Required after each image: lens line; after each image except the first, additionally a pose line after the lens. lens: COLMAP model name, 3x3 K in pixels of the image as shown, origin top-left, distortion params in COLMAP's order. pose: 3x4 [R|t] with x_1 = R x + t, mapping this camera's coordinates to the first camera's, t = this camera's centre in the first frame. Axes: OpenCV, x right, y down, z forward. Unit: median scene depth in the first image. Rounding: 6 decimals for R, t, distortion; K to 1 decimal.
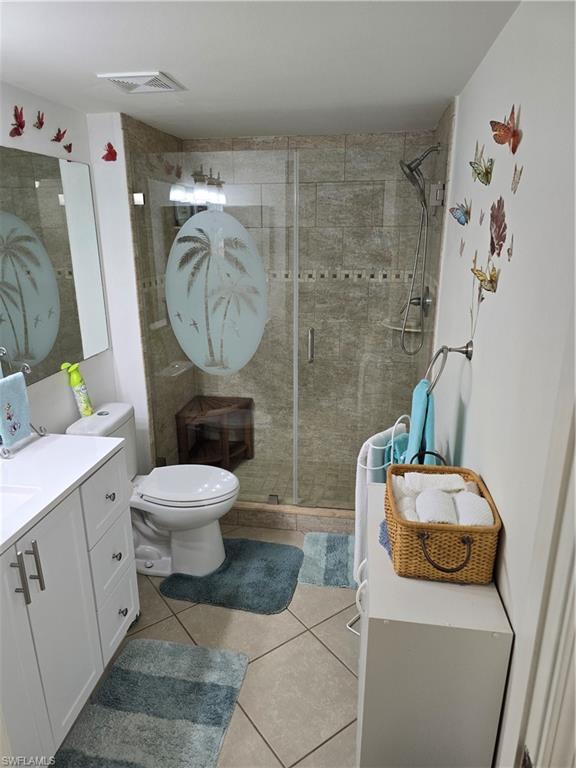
lens RADIAL K [[509.7, 0, 285.5], [0, 509.7, 390.9], [0, 0, 1]] dist [0.055881, -0.069444]
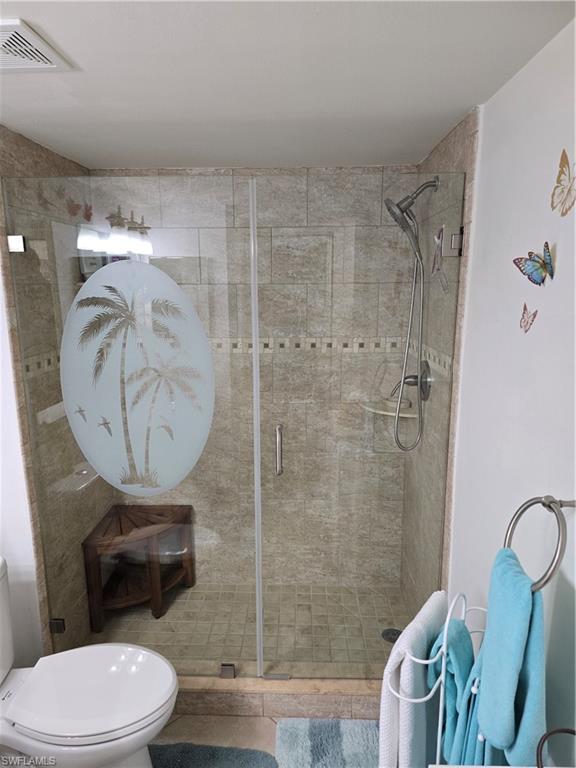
lens RADIAL K [[509.7, 0, 285.5], [0, 509.7, 390.9], [0, 0, 1]] dist [0.055881, -0.069444]
pose [[0.991442, -0.026743, 0.127780, -0.023923], [0.038961, 0.994801, -0.094093, -0.088736], [-0.124600, 0.098266, 0.987329, 0.261135]]
